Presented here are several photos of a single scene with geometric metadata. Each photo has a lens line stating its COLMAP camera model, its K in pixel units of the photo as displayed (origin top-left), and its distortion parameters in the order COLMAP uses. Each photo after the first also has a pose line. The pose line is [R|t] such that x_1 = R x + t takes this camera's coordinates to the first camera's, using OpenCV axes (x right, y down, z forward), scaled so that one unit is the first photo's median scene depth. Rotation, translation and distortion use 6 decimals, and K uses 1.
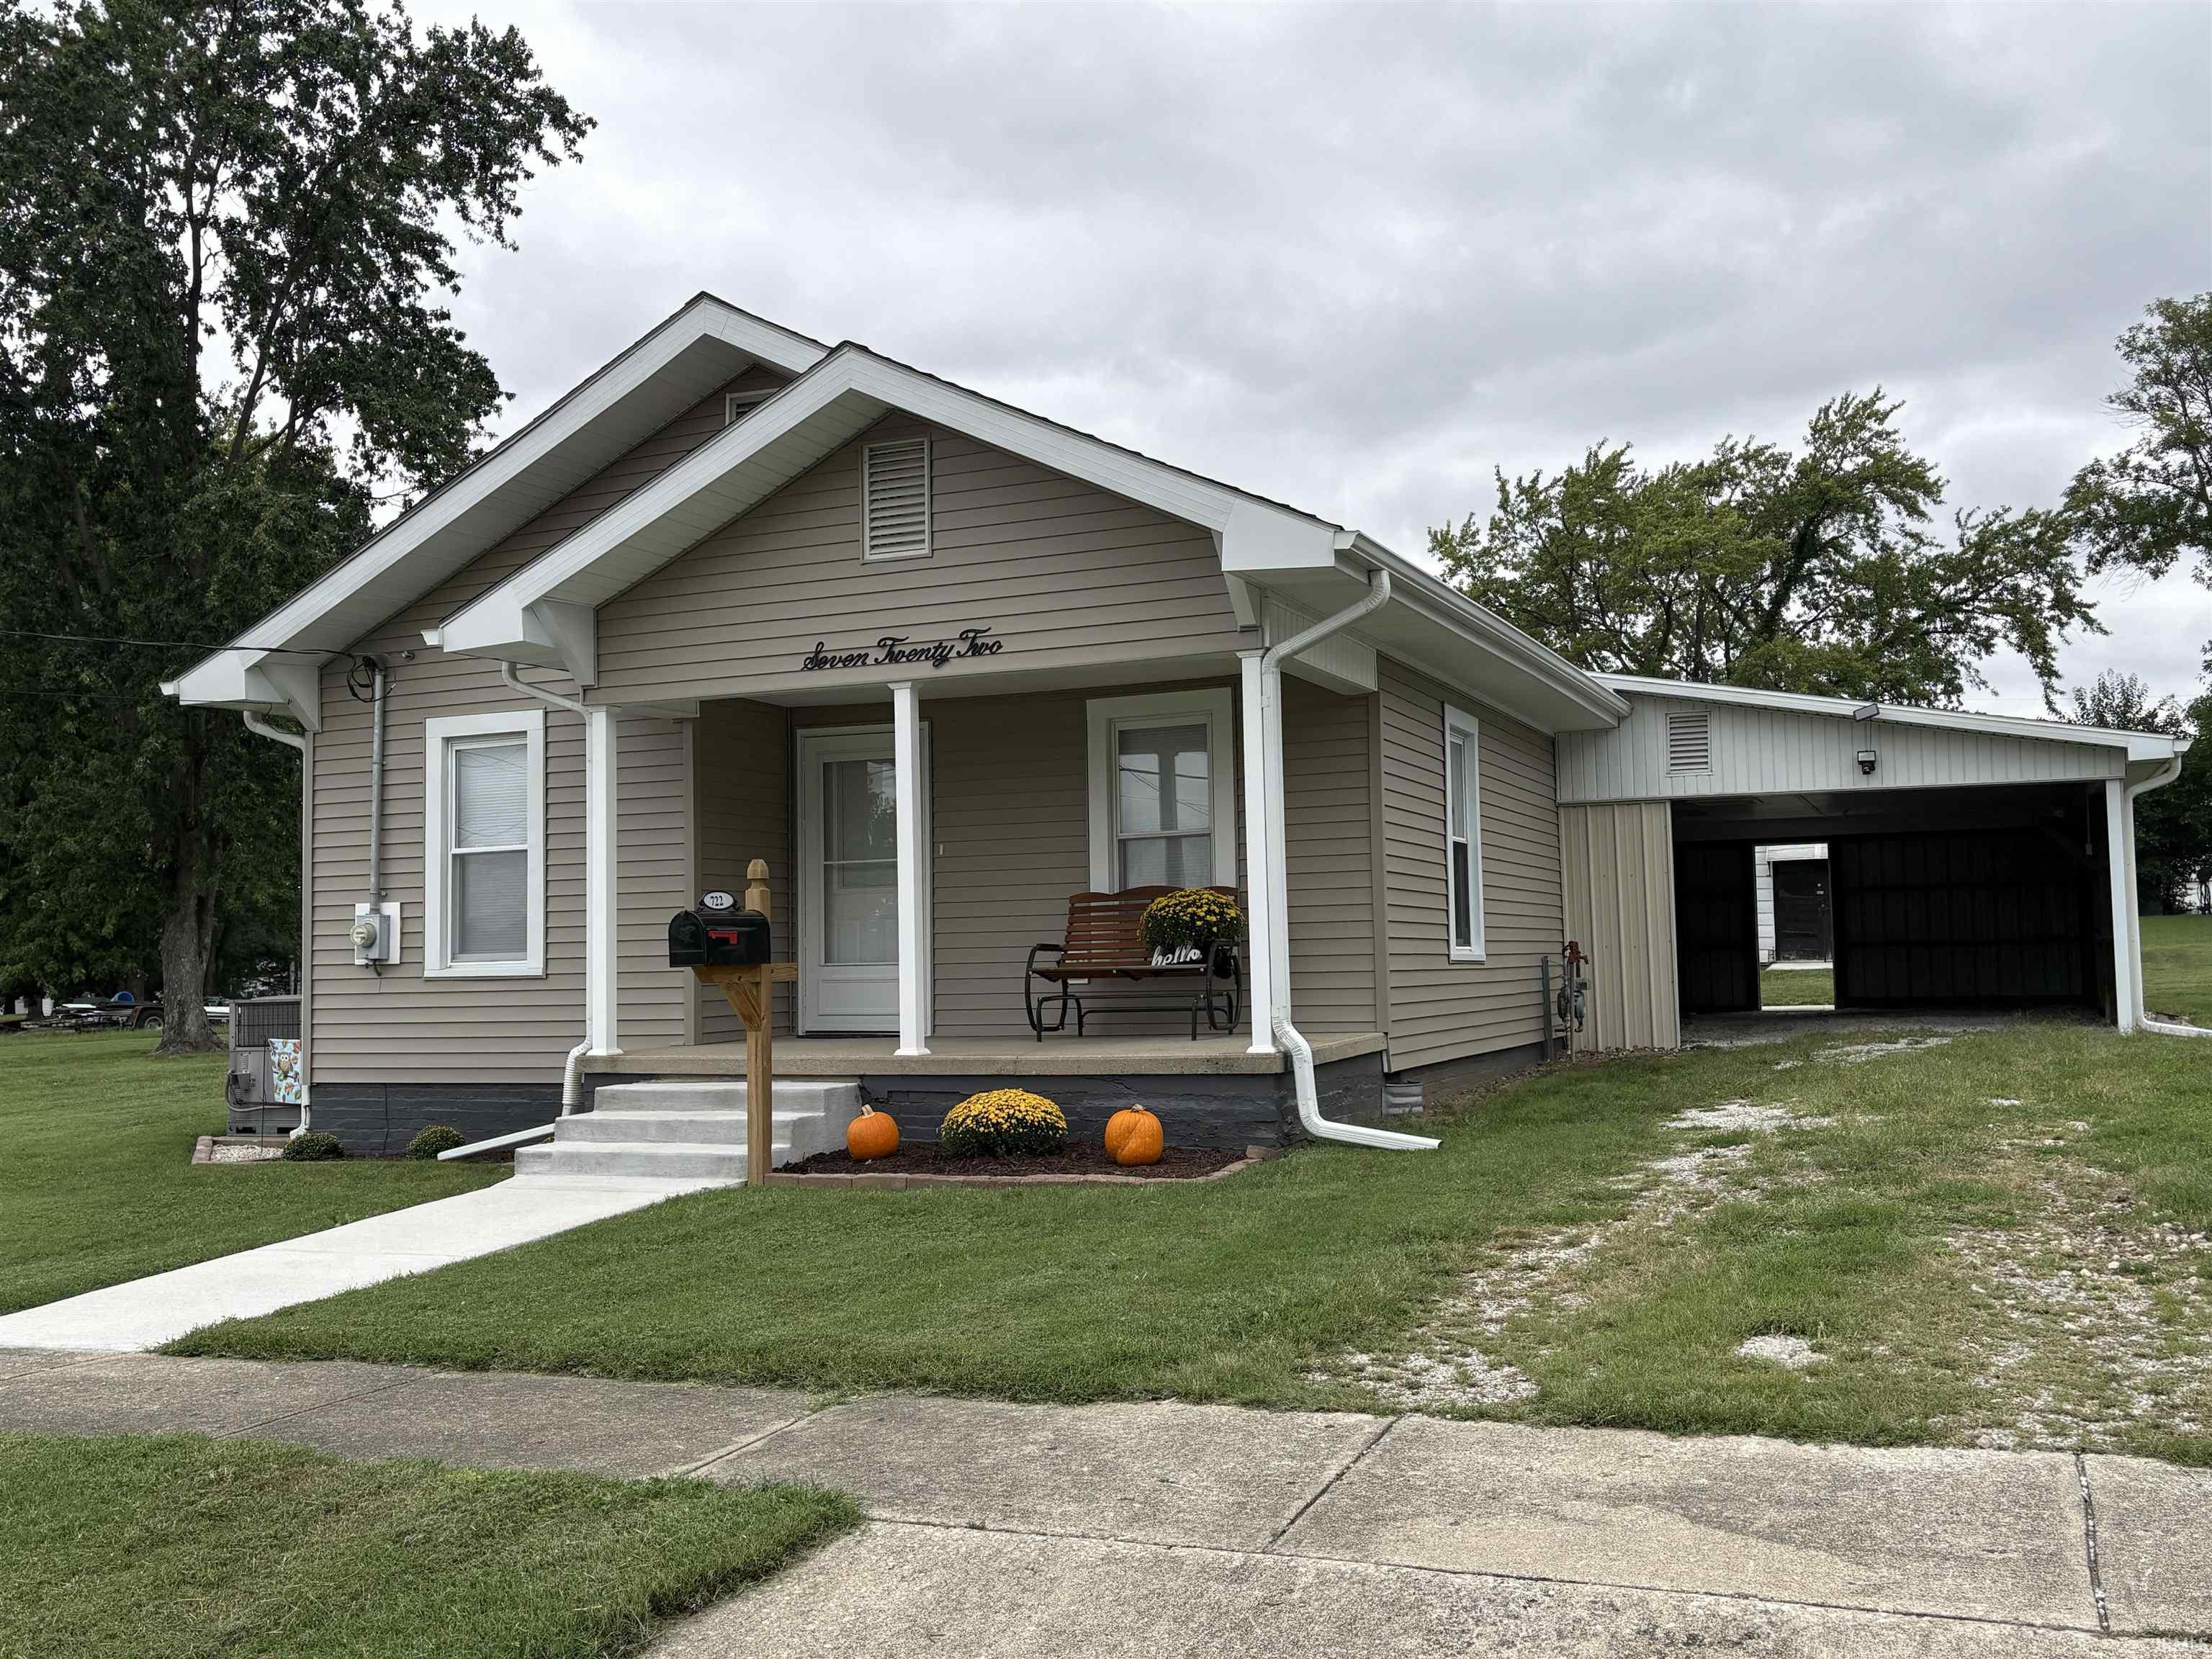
lens RADIAL K [[2013.6, 0, 1110.0], [0, 2013.6, 827.9], [0, 0, 1]] dist [0.041192, 0.000000]
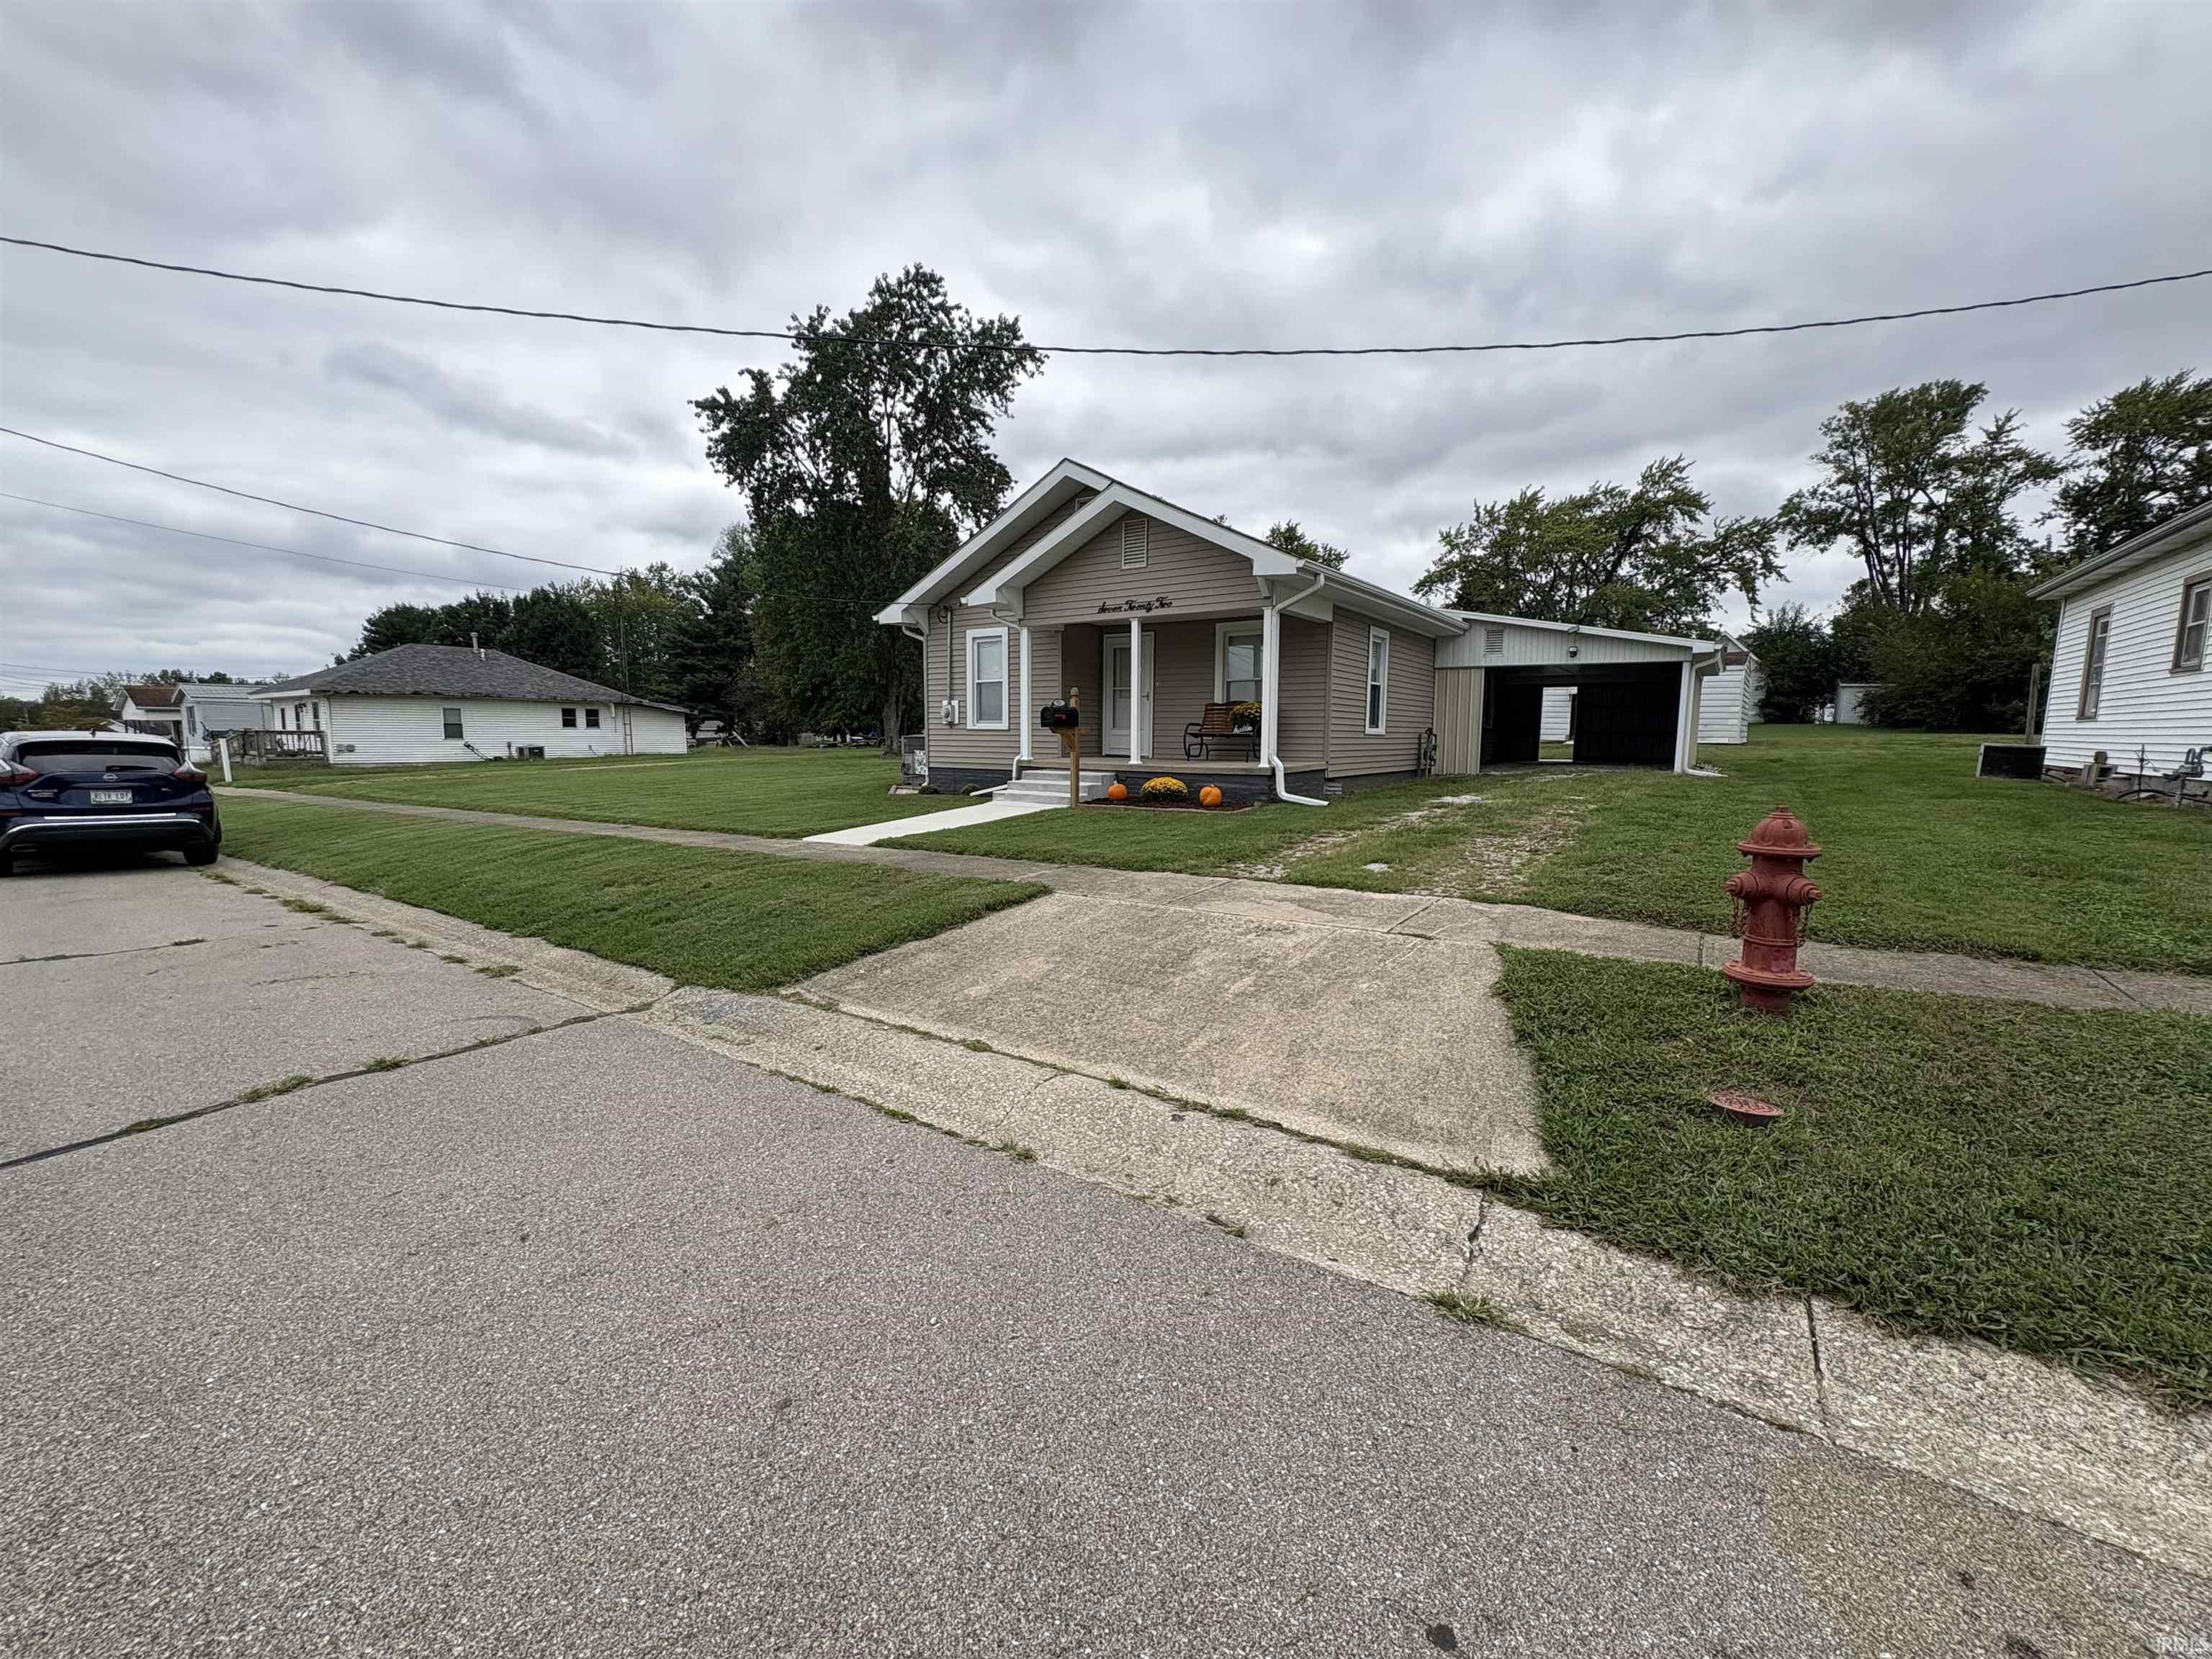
lens RADIAL K [[892.7, 0, 1103.4], [0, 892.7, 833.2], [0, 0, 1]] dist [0.001934, -0.000107]
pose [[0.978892, 0.051226, -0.197853, 0.064830], [-0.014921, 0.983408, 0.180790, -0.005491], [0.203831, -0.174022, 0.963415, -0.100634]]
